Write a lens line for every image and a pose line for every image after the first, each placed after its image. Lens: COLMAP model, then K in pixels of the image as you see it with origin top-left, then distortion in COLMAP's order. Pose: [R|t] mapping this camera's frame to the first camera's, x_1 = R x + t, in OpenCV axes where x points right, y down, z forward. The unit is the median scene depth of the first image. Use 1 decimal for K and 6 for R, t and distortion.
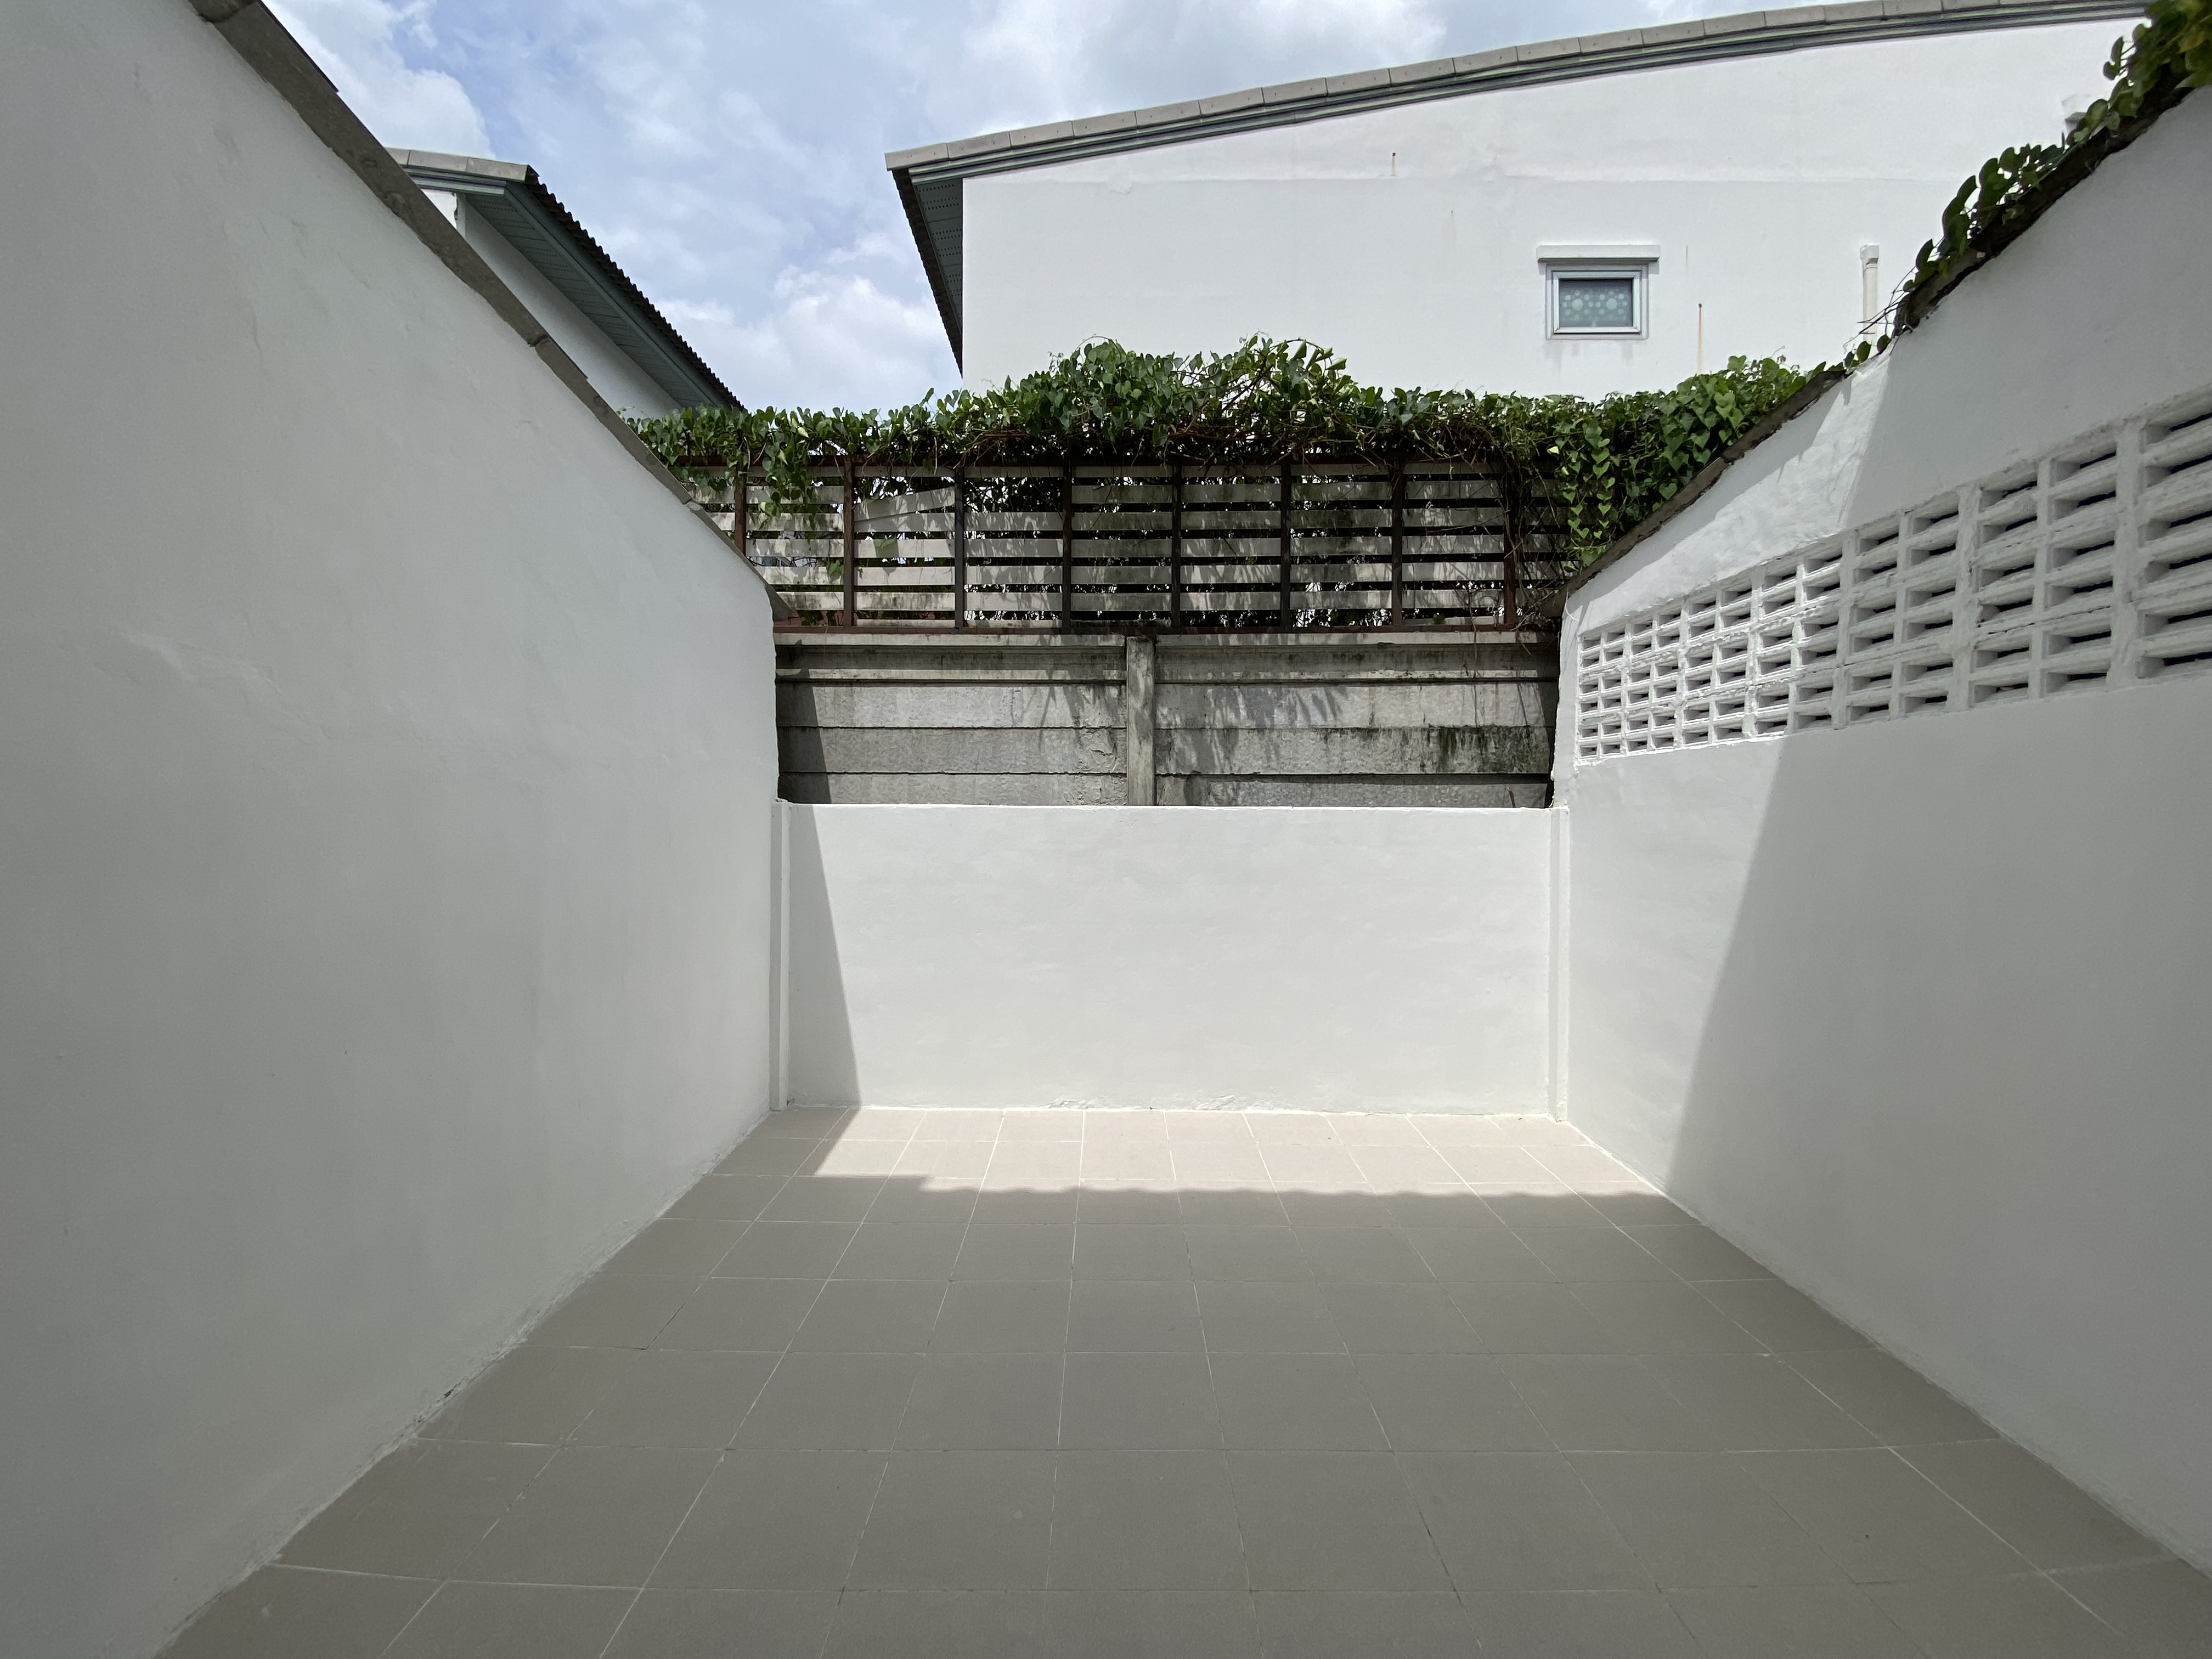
lens RADIAL K [[913.4, 0, 1106.0], [0, 913.4, 829.5], [0, 0, 1]] dist [-0.000484, -0.000056]
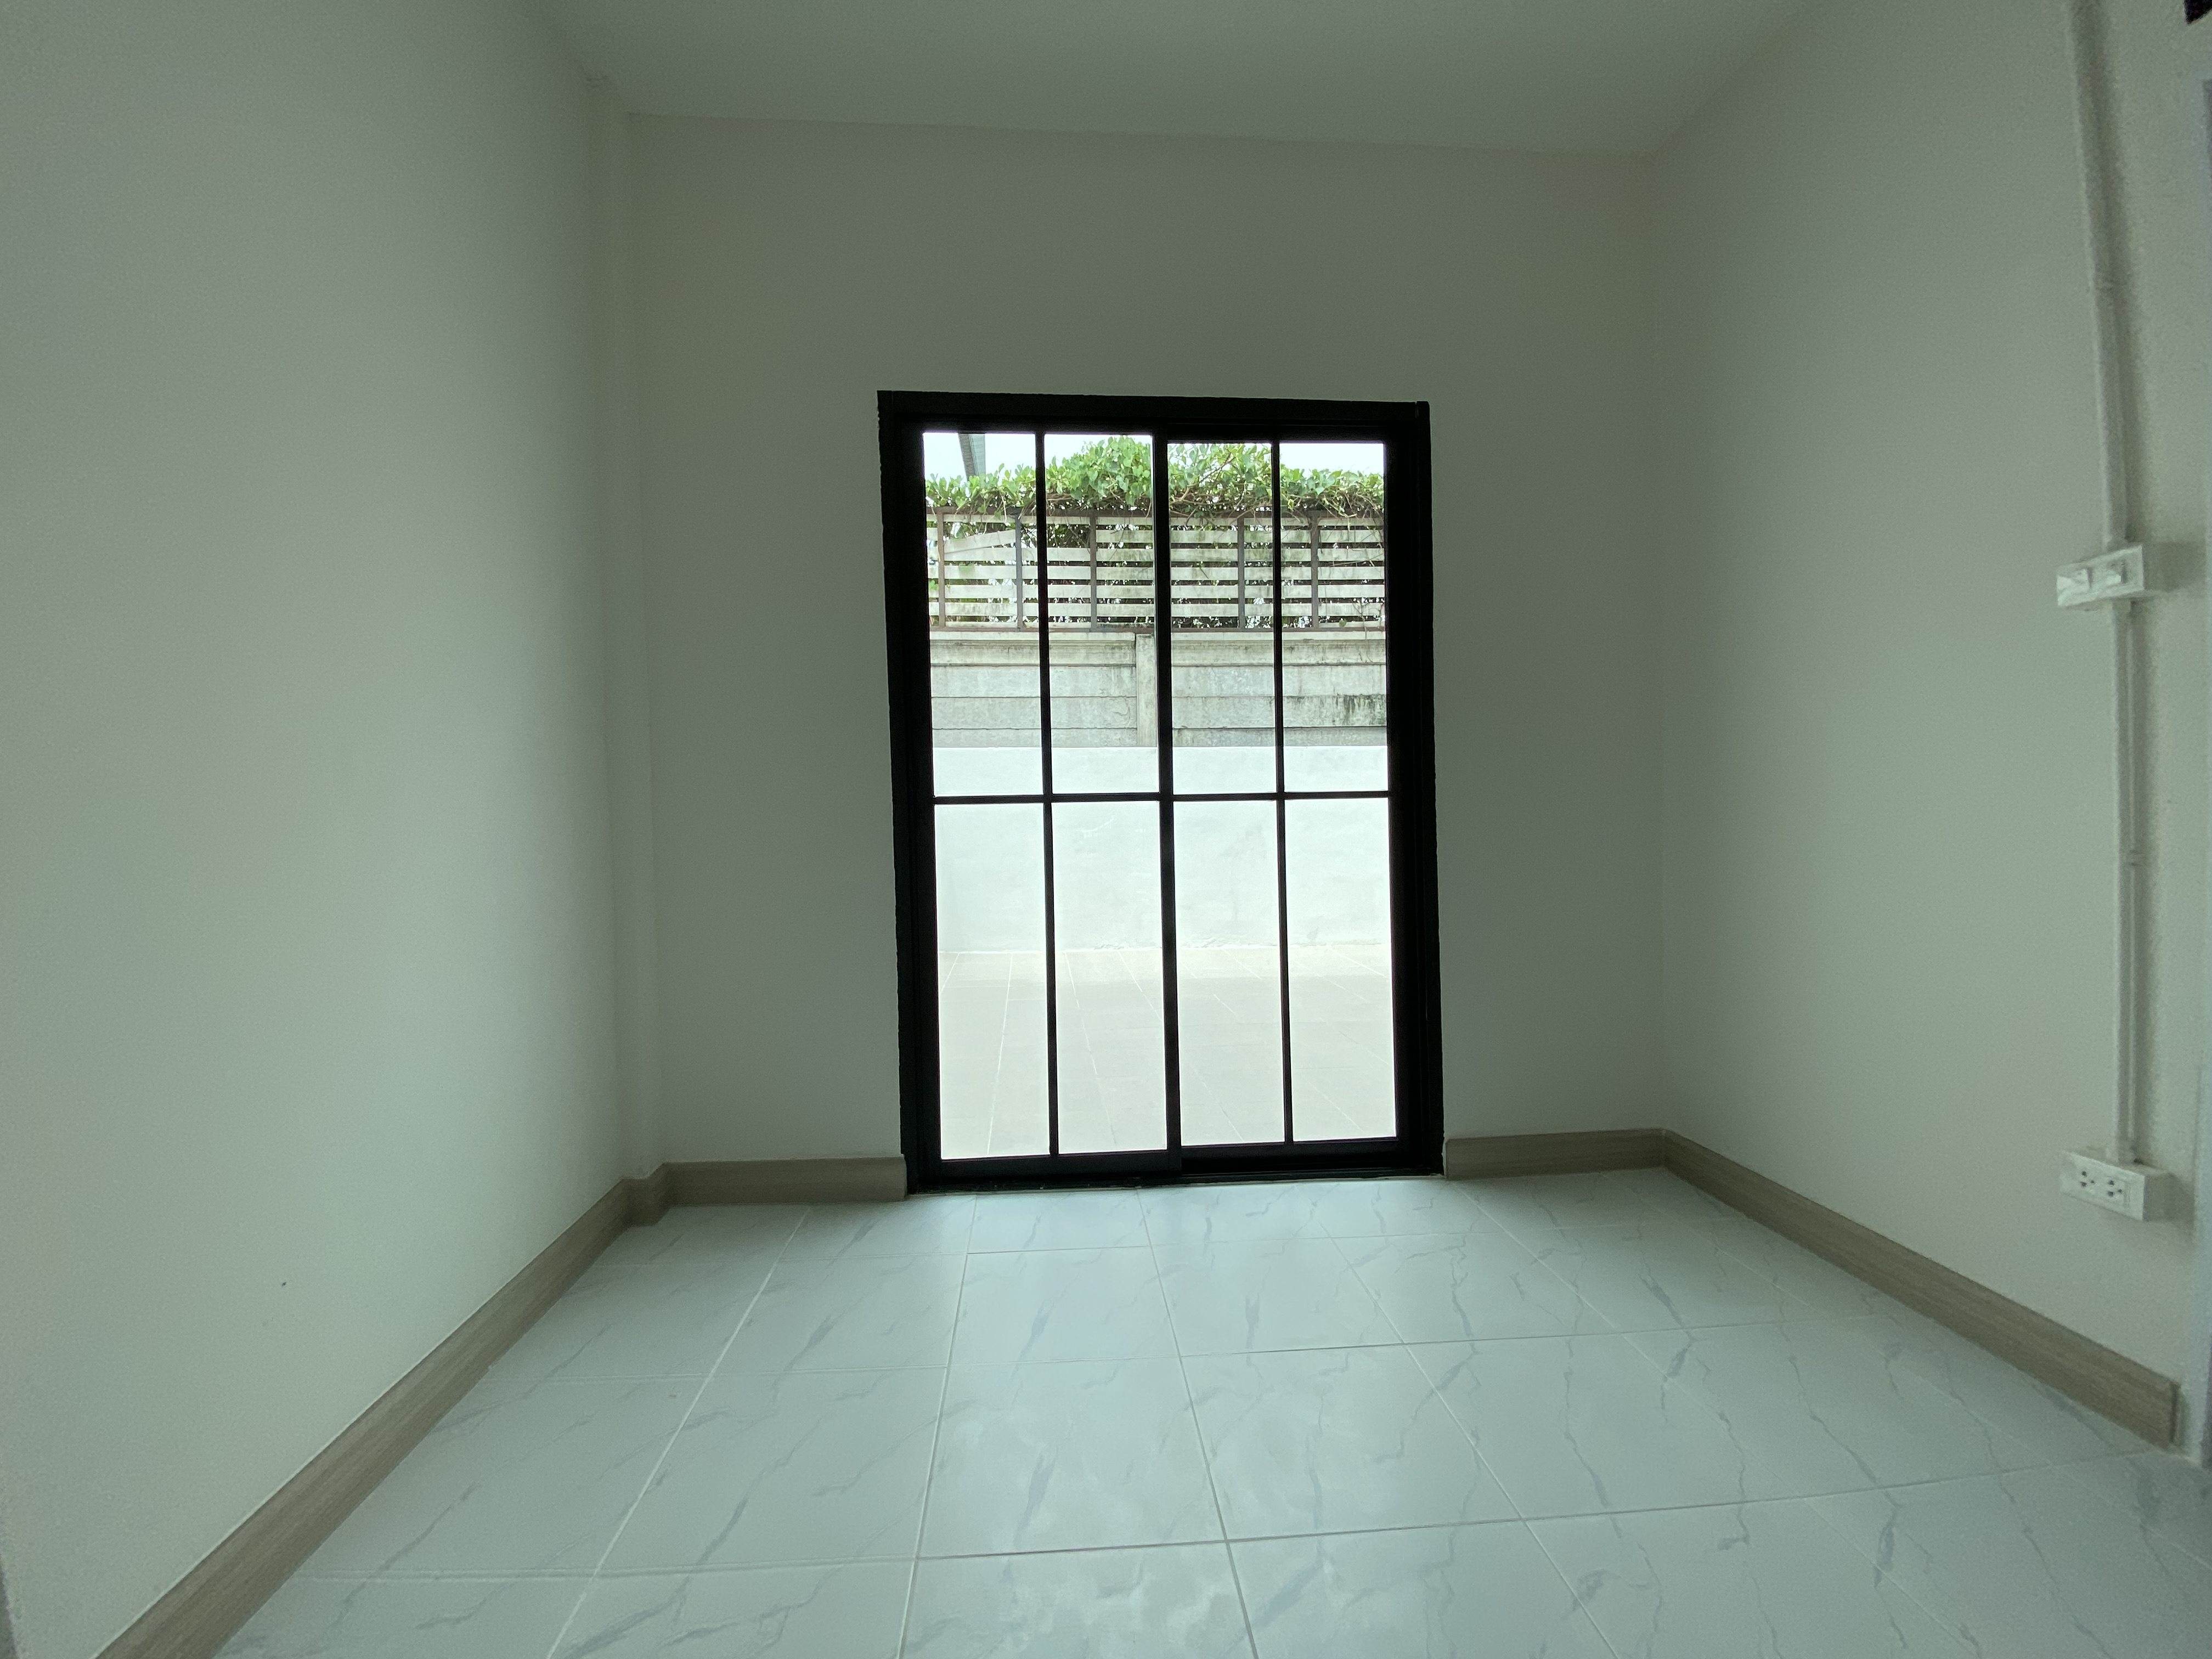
lens RADIAL K [[874.9, 0, 1106.0], [0, 874.9, 829.5], [0, 0, 1]] dist [-0.000699, -0.000017]
pose [[0.996055, -0.016559, 0.087175, -0.151605], [0.016330, 0.999861, 0.003340, 0.096561], [-0.087218, -0.001903, 0.996187, -0.393560]]
